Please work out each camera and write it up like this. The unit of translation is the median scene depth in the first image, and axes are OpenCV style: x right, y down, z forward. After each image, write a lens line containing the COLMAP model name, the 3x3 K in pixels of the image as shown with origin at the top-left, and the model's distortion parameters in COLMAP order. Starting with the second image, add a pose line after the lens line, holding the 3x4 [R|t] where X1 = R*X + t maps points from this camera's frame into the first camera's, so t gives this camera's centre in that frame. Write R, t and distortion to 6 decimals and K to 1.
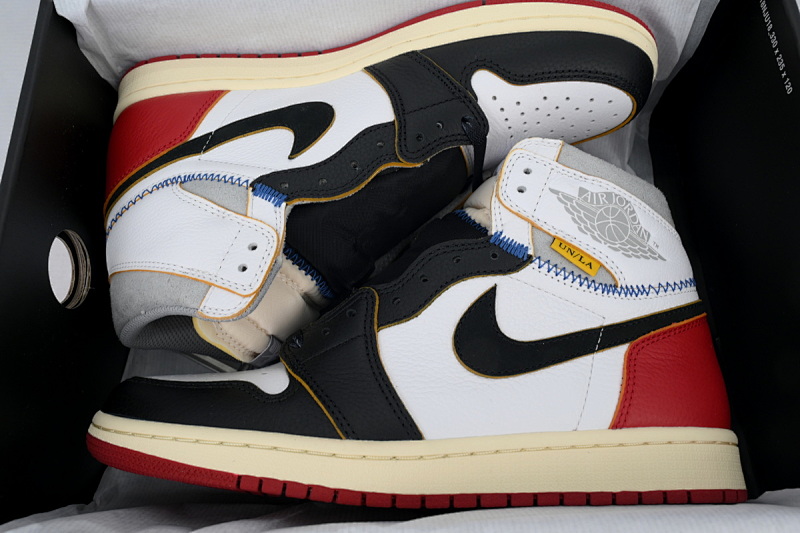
lens RADIAL K [[627.9, 0, 400.0], [0, 627.9, 266.5], [0, 0, 1]] dist [0.002204, 0.000132]
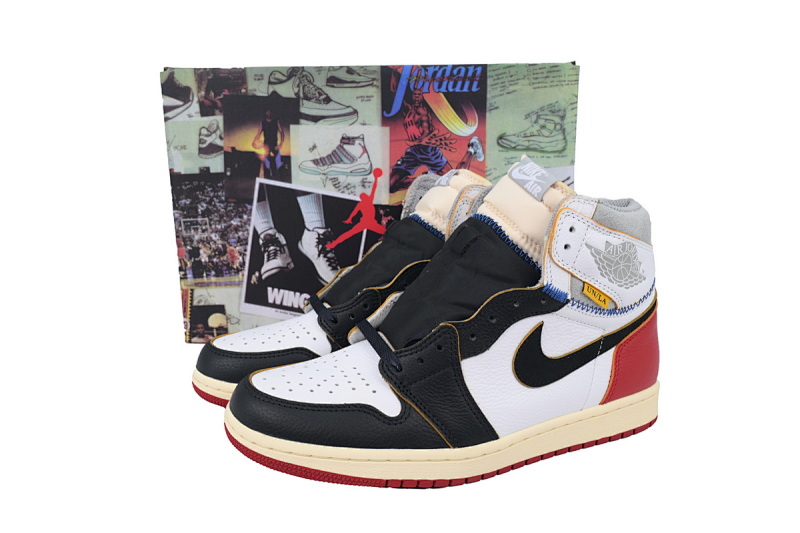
lens RADIAL K [[657.7, 0, 400.0], [0, 657.7, 266.5], [0, 0, 1]] dist [0.004309, 0.000732]
pose [[0.956783, -0.076981, 0.280428, -0.533052], [-0.073140, 0.869623, 0.488268, -0.744678], [-0.281454, -0.487677, 0.826411, -0.042661]]
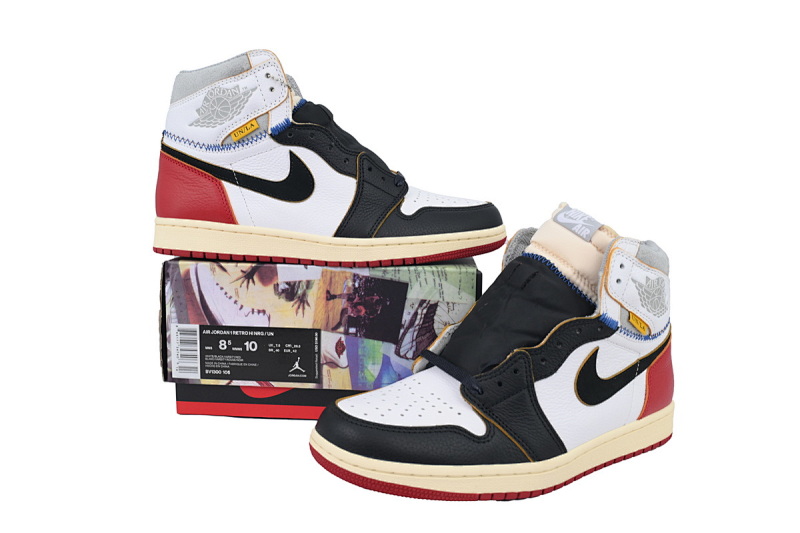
lens RADIAL K [[657.7, 0, 400.0], [0, 657.7, 266.5], [0, 0, 1]] dist [0.004309, 0.000732]
pose [[0.891558, -0.054929, 0.449563, -1.002551], [-0.150337, 0.900445, 0.408163, -0.736886], [-0.427226, -0.431487, 0.794542, -0.008429]]
